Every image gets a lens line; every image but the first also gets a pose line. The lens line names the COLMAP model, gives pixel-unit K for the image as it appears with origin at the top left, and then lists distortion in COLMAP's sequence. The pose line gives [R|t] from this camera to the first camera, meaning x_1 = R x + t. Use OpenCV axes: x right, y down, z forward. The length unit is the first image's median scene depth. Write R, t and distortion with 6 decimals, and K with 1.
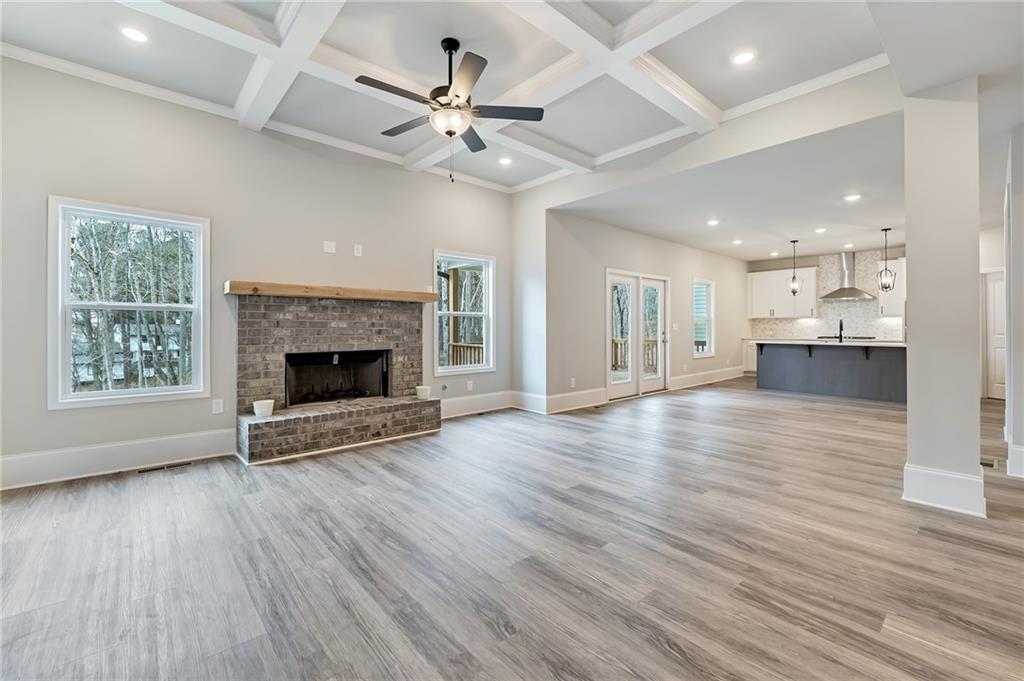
lens RADIAL K [[424.9, 0, 511.3], [0, 424.9, 332.4], [0, 0, 1]] dist [-0.001969, -0.000079]
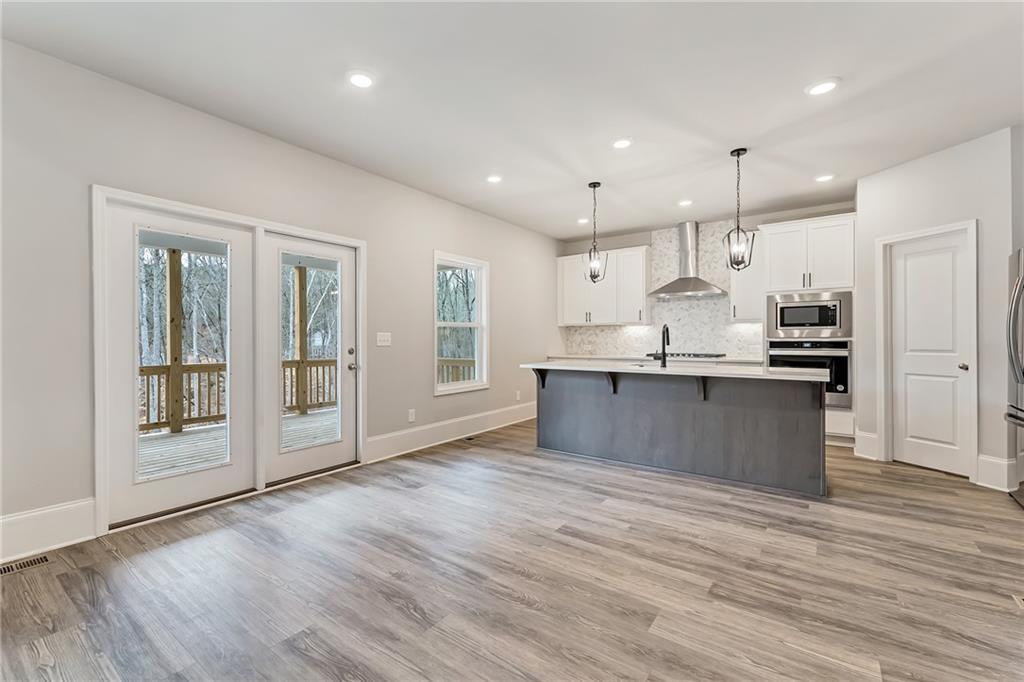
lens RADIAL K [[430.7, 0, 493.0], [0, 430.7, 346.4], [0, 0, 1]] dist [0.000280, -0.000241]
pose [[0.982326, -0.005107, 0.187107, 0.821323], [0.004804, 0.999986, 0.002069, -0.007815], [-0.187115, -0.001134, 0.982337, 0.900863]]
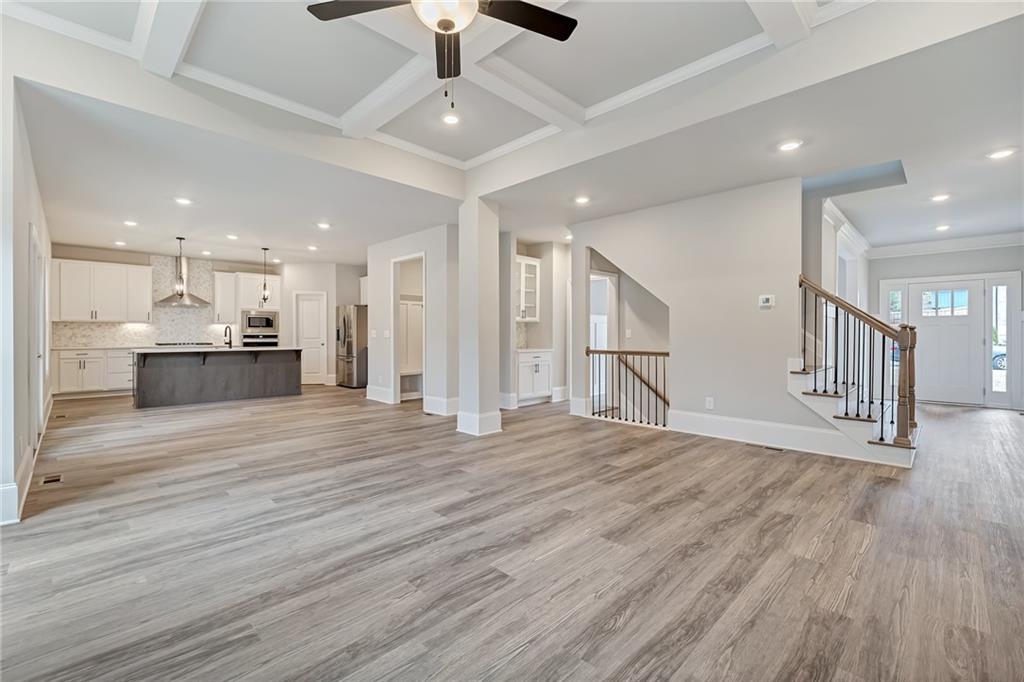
lens RADIAL K [[438.5, 0, 506.3], [0, 438.5, 337.8], [0, 0, 1]] dist [-0.000829, -0.000884]
pose [[-0.042966, -0.009053, 0.999036, -0.559823], [0.010852, 0.999896, 0.009527, -0.007621], [-0.999018, 0.011251, -0.042863, 0.658512]]
